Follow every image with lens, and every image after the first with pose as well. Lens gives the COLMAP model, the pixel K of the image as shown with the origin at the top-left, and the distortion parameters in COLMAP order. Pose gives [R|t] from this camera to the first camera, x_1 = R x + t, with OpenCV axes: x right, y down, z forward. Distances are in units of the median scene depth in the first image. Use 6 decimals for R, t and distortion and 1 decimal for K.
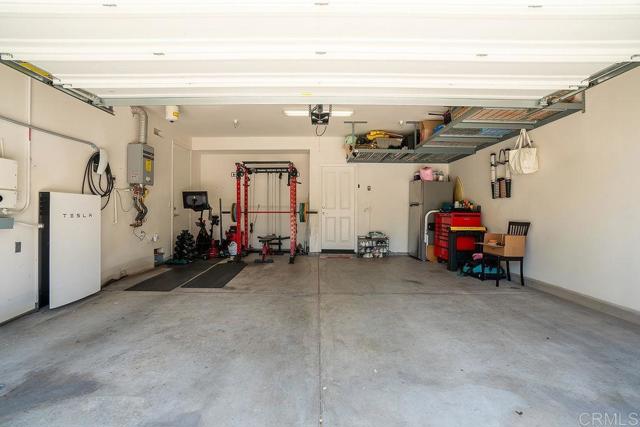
lens RADIAL K [[302.7, 0, 309.4], [0, 302.7, 213.1], [0, 0, 1]] dist [-0.041559, 0.001259]
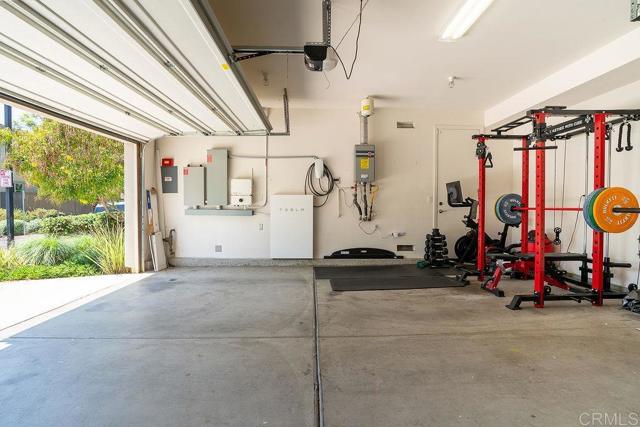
lens RADIAL K [[302.7, 0, 309.4], [0, 302.7, 213.1], [0, 0, 1]] dist [-0.041559, 0.001259]
pose [[0.000036, 0.002093, -0.999998, 0.656964], [-0.011016, 0.999937, 0.002092, 0.019029], [0.999939, 0.011015, 0.000059, 1.017745]]
